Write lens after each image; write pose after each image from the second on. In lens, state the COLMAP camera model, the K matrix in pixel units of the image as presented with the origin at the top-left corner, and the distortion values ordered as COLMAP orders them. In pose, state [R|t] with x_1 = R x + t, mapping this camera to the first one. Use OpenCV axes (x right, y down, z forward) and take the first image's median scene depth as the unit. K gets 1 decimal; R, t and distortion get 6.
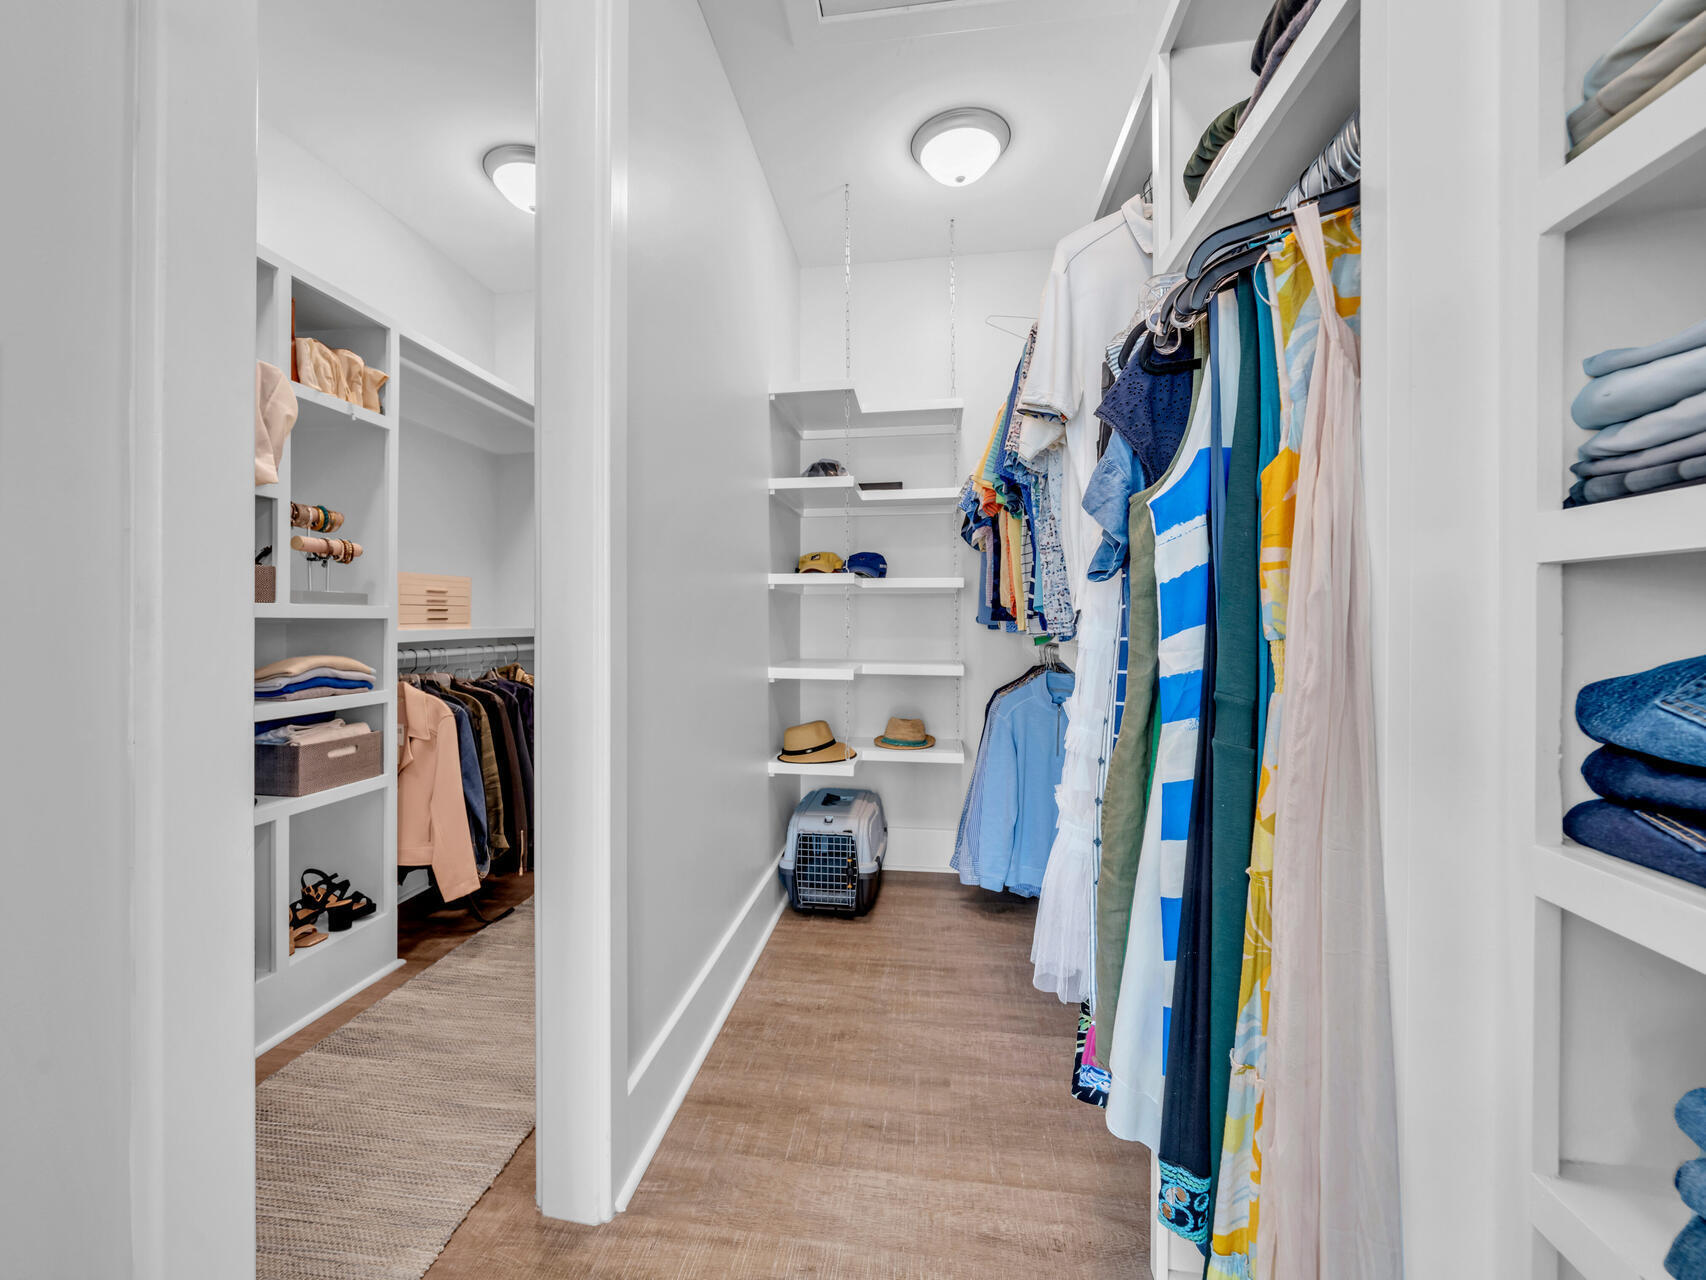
lens RADIAL K [[713.0, 0, 826.3], [0, 713.0, 626.1], [0, 0, 1]] dist [-0.002459, 0.000332]
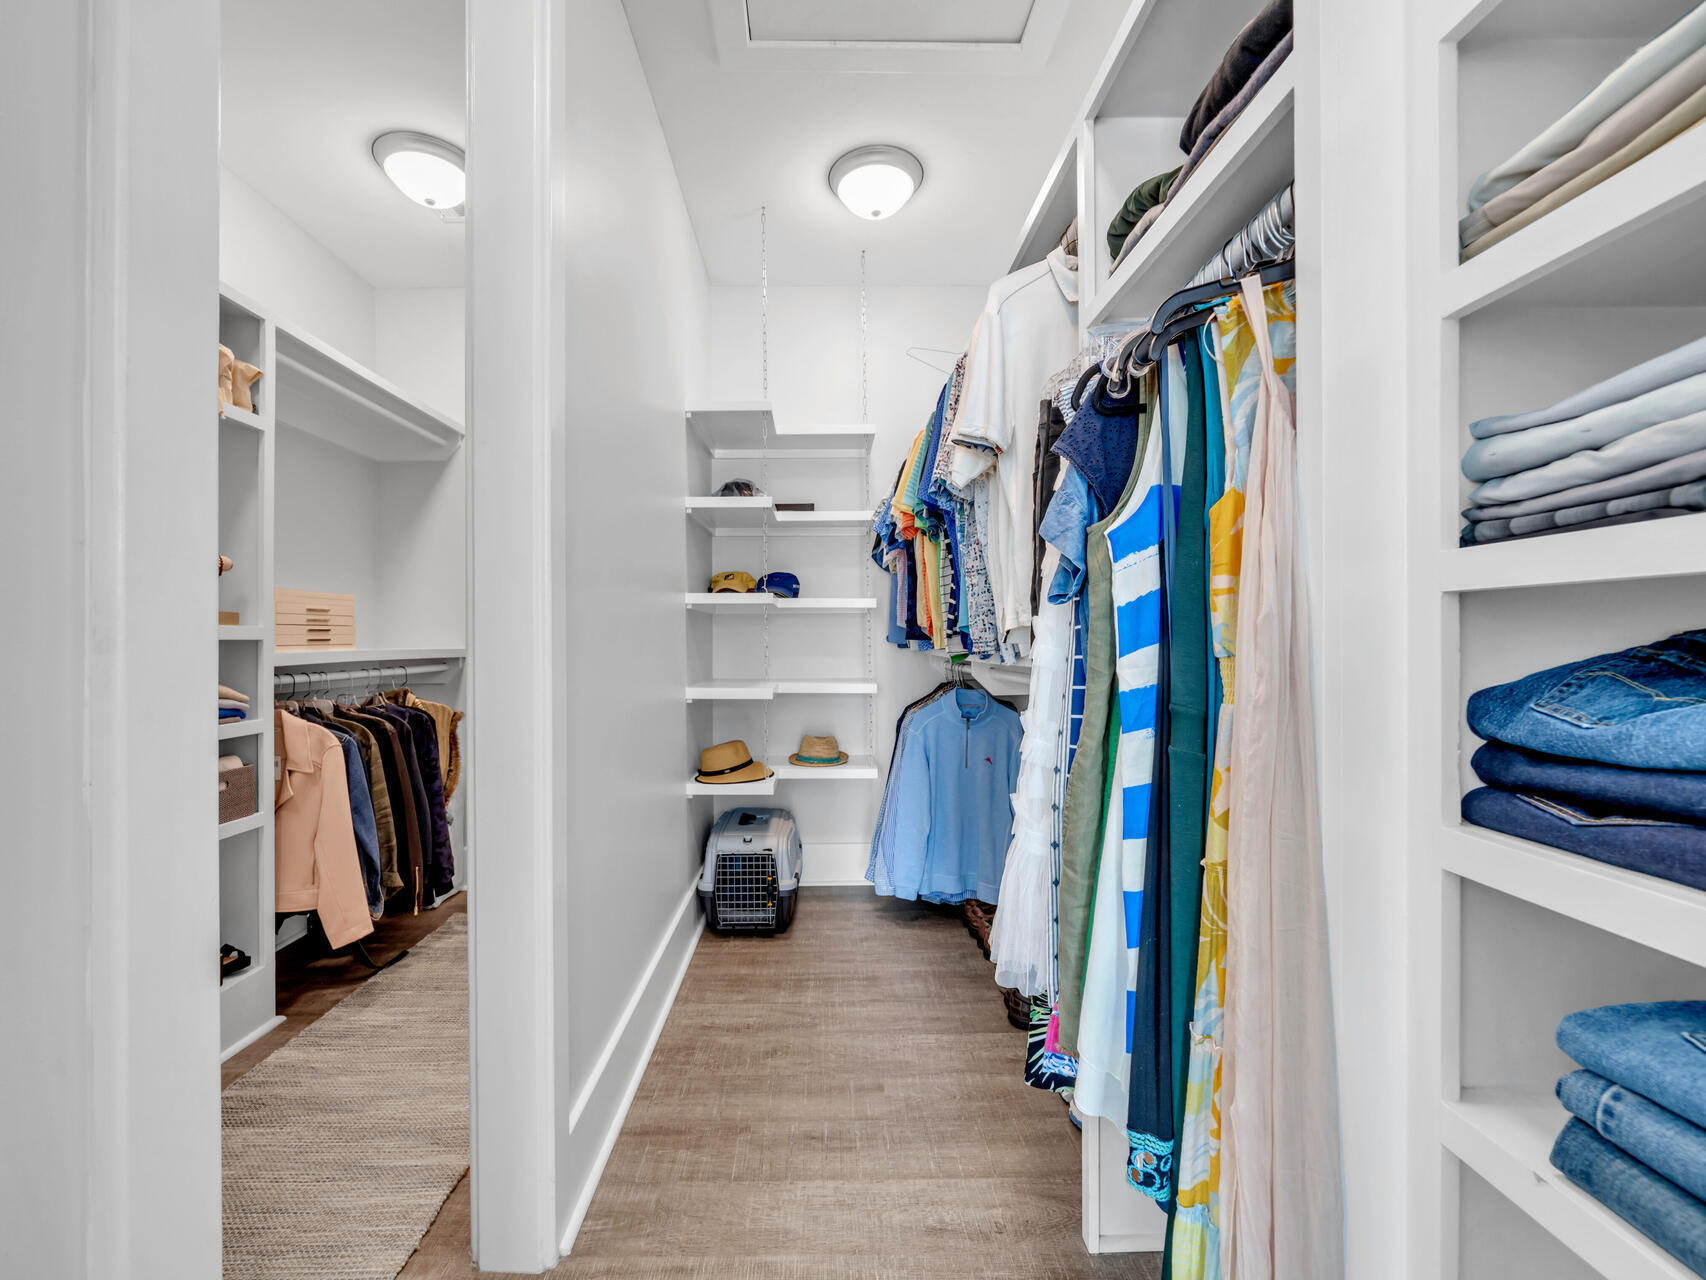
lens RADIAL K [[709.2, 0, 830.1], [0, 709.2, 643.2], [0, 0, 1]] dist [-0.002359, -0.000465]
pose [[0.986819, -0.004418, 0.161769, -0.054005], [0.004828, 0.999986, -0.002139, -0.001025], [-0.161758, 0.002892, 0.986826, -0.003053]]
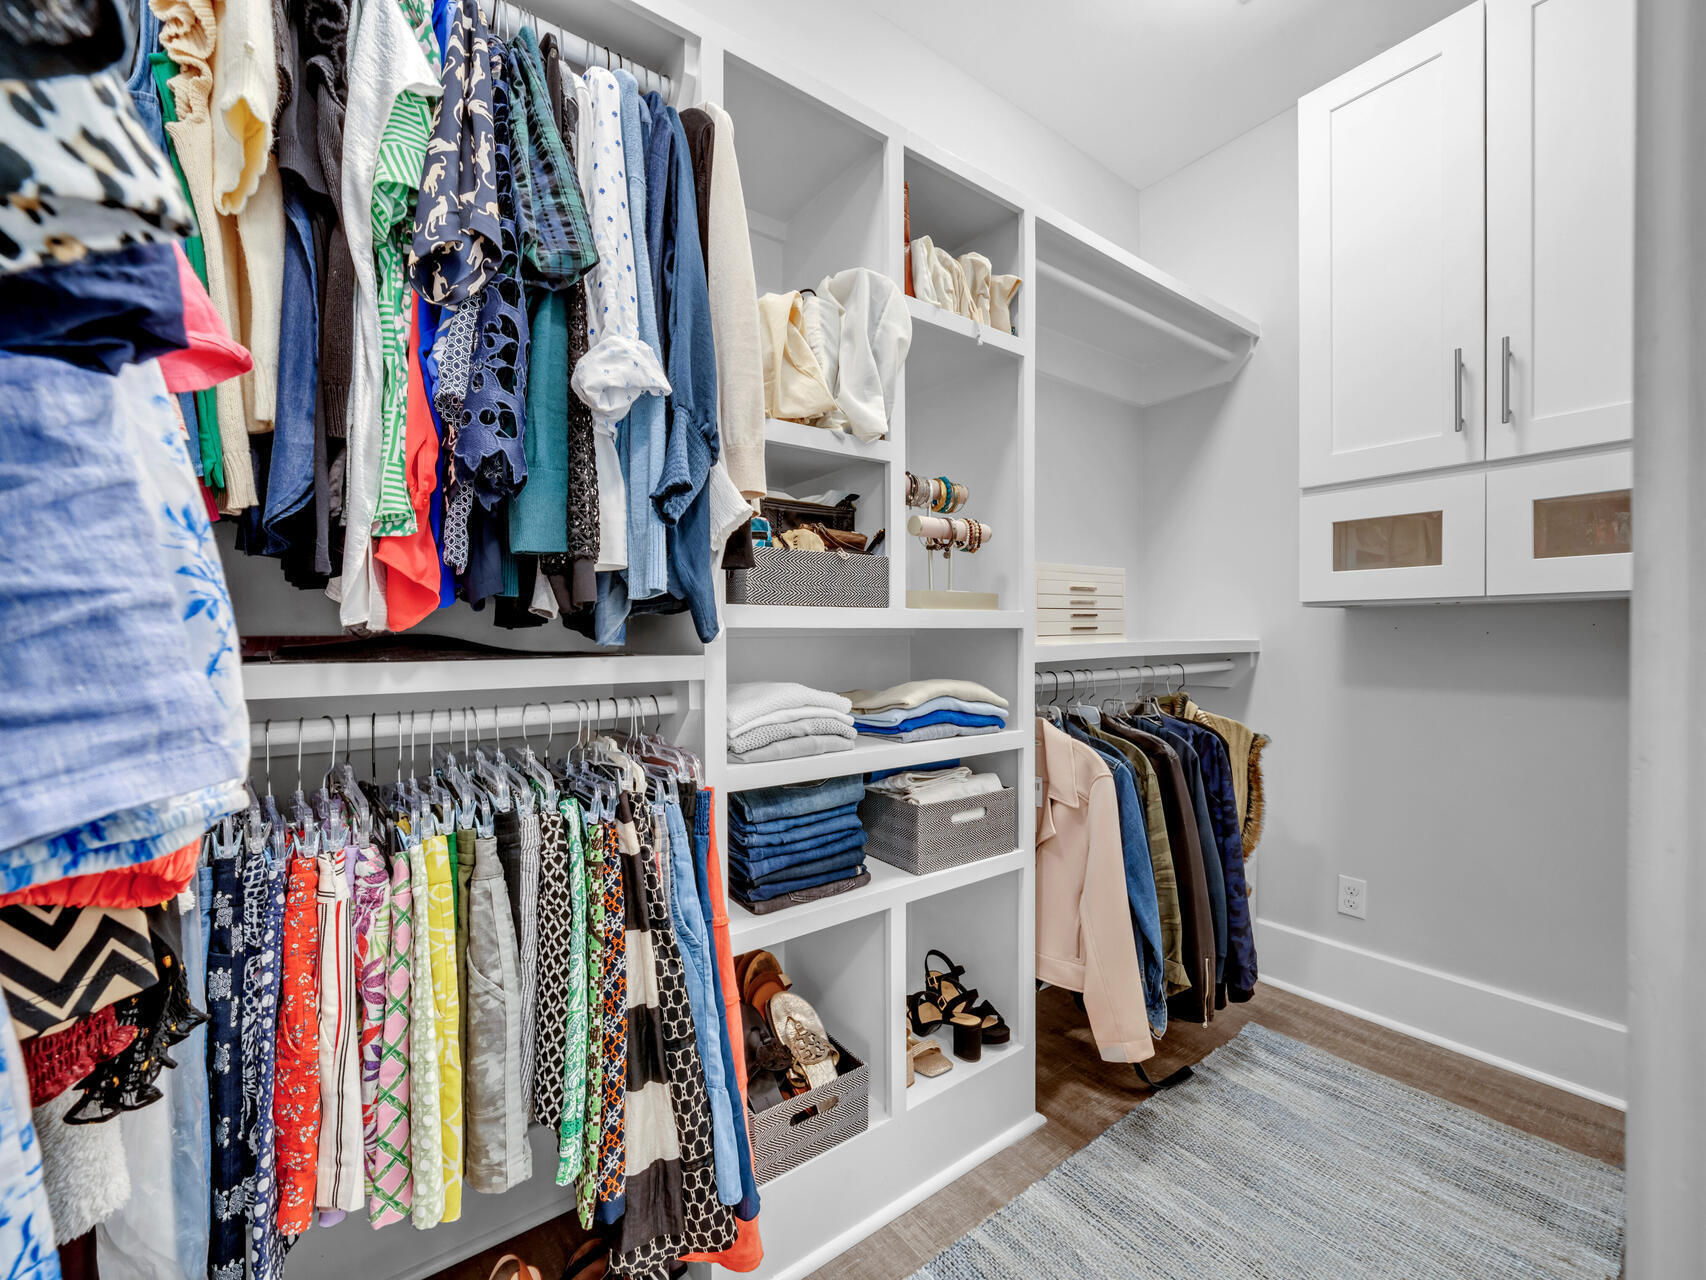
lens RADIAL K [[709.2, 0, 830.1], [0, 709.2, 643.2], [0, 0, 1]] dist [-0.002359, -0.000465]
pose [[0.700724, -0.000098, -0.713433, -0.267101], [0.005213, 0.999974, 0.004982, -0.000273], [0.713414, -0.007210, 0.700706, 0.400424]]
